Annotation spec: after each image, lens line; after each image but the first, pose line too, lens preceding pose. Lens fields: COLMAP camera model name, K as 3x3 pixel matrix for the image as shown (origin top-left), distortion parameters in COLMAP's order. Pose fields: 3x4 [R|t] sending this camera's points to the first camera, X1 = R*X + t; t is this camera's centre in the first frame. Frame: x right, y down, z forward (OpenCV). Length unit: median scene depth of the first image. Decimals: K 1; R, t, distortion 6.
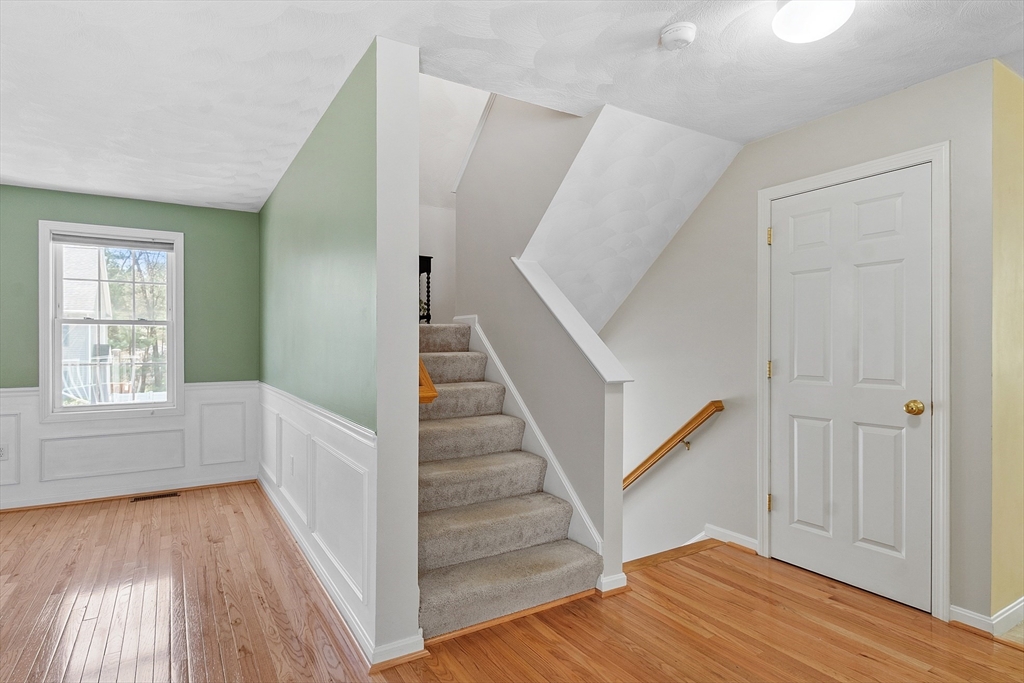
lens RADIAL K [[527.2, 0, 513.8], [0, 527.2, 349.0], [0, 0, 1]] dist [-0.001786, -0.000336]
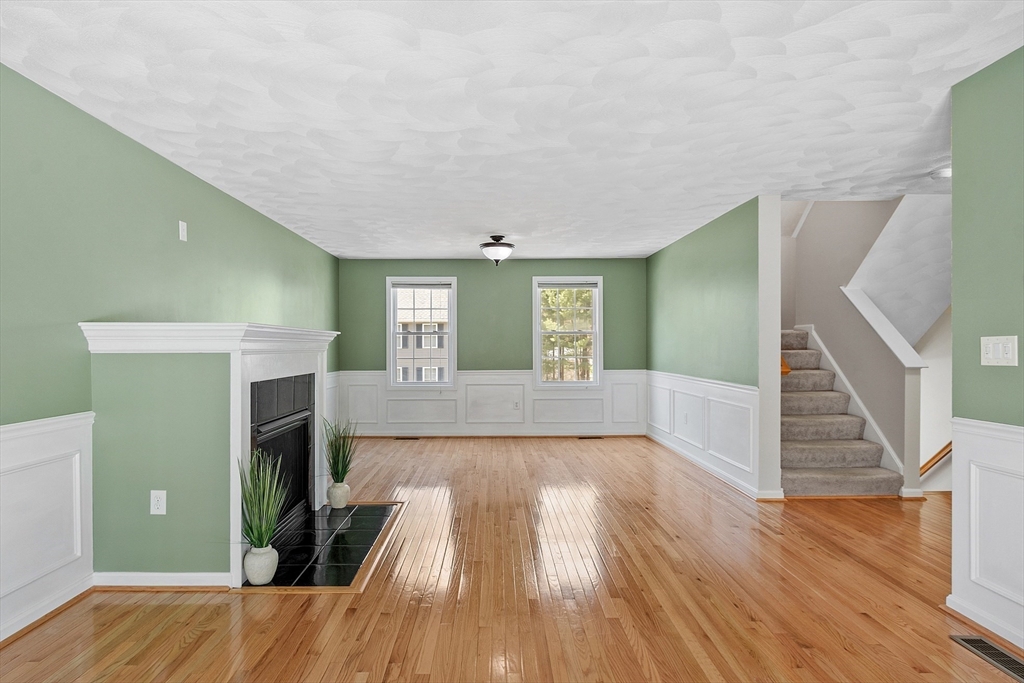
lens RADIAL K [[527.2, 0, 513.8], [0, 527.2, 349.0], [0, 0, 1]] dist [-0.001786, -0.000336]
pose [[0.835692, -0.000862, -0.549197, 0.048099], [-0.000247, 0.999998, -0.001945, 0.007566], [0.549198, 0.001761, 0.835691, -0.850662]]
